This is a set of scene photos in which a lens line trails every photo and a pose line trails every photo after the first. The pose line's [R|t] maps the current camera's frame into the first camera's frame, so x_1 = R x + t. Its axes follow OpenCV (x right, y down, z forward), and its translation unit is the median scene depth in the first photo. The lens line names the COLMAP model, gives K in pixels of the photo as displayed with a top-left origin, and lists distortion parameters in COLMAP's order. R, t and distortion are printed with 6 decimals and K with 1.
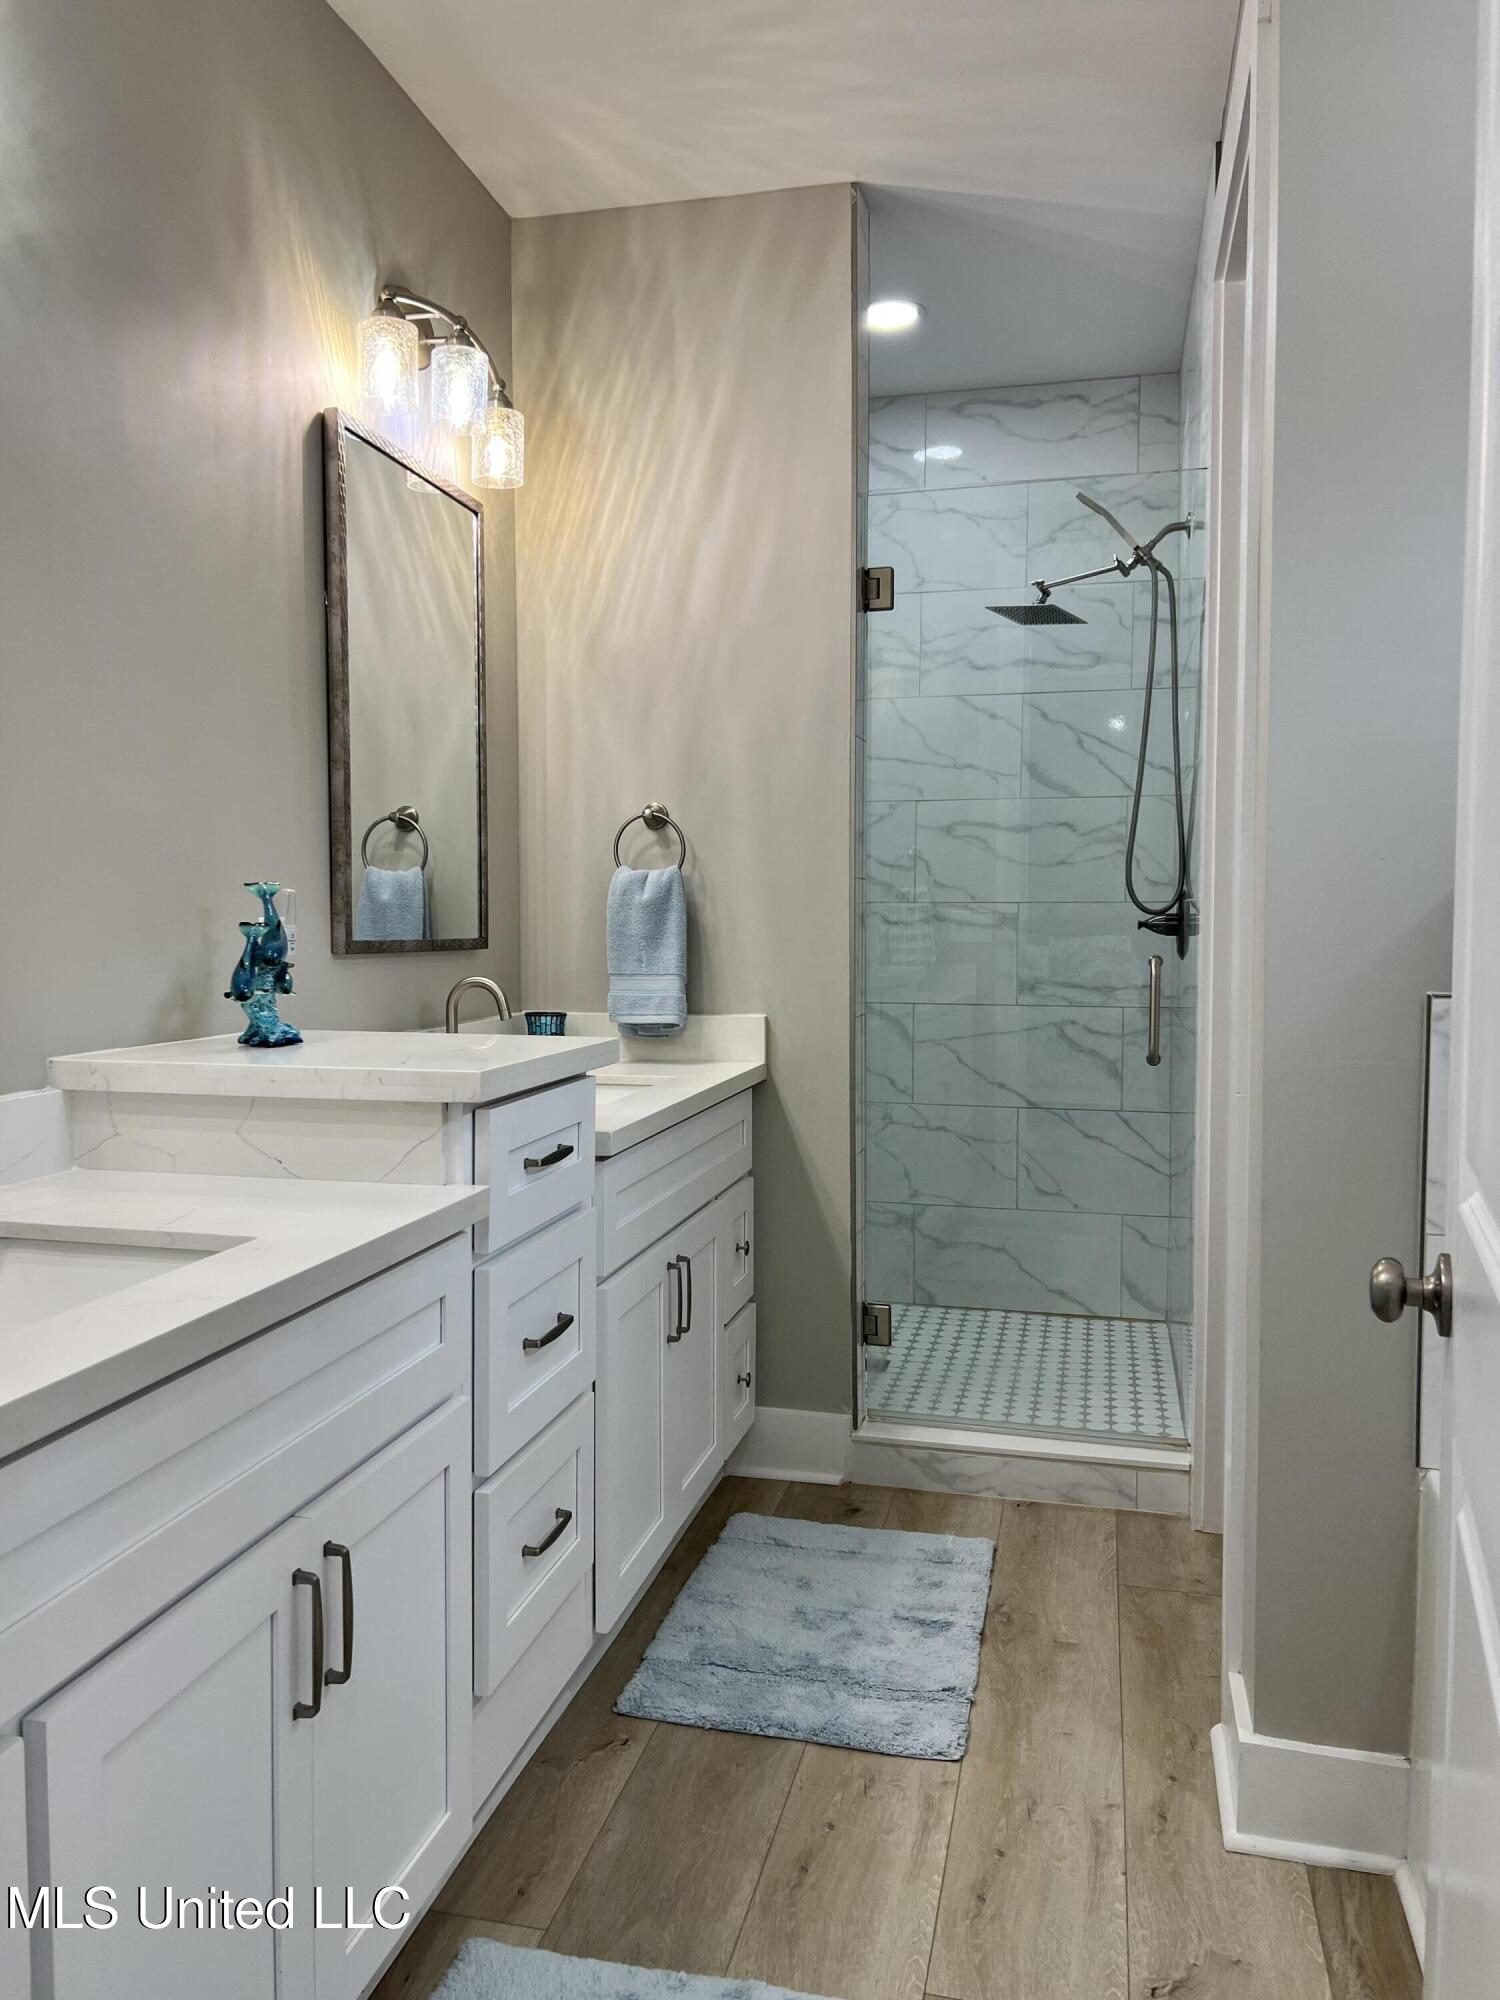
lens RADIAL K [[1537.0, 0, 742.2], [0, 1537.0, 999.0], [0, 0, 1]] dist [0.049191, -0.048630]
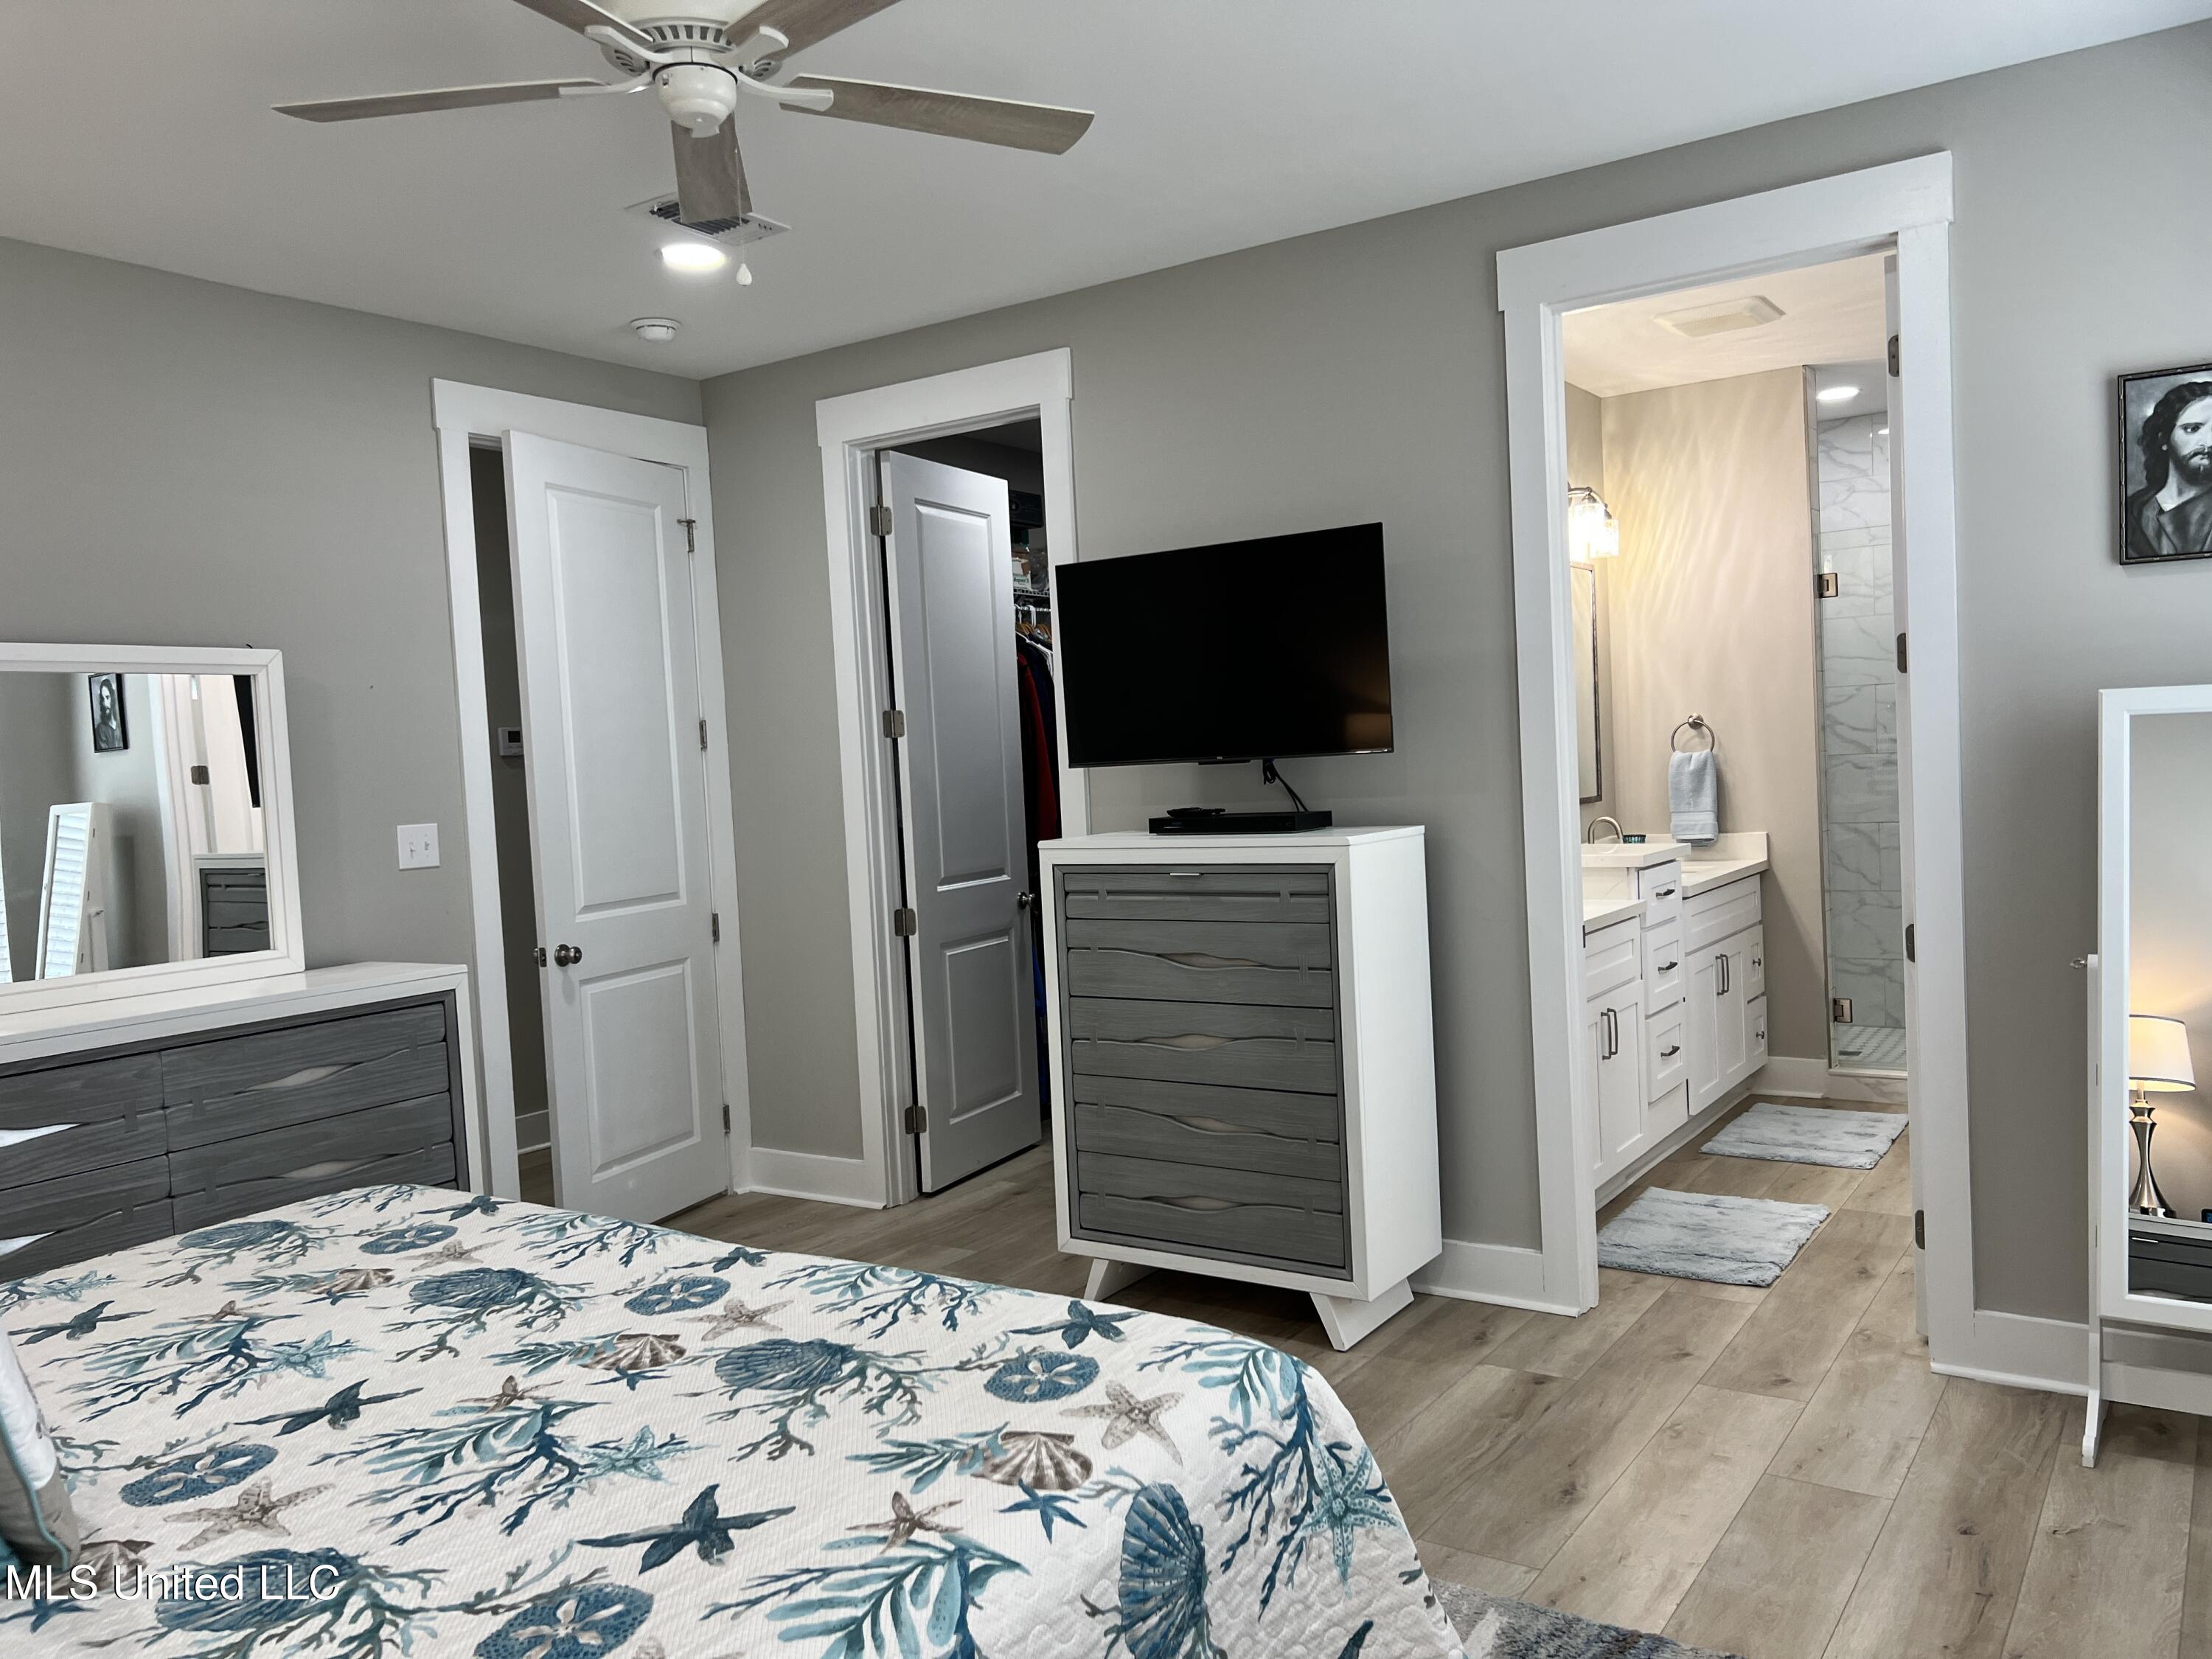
lens RADIAL K [[1699.9, 0, 1112.0], [0, 1699.9, 832.2], [0, 0, 1]] dist [0.049191, -0.048630]
pose [[0.935262, -0.031408, -0.352560, 0.005209], [0.031376, 0.999491, -0.005806, -0.001367], [0.352563, -0.005632, 0.935771, -1.092190]]
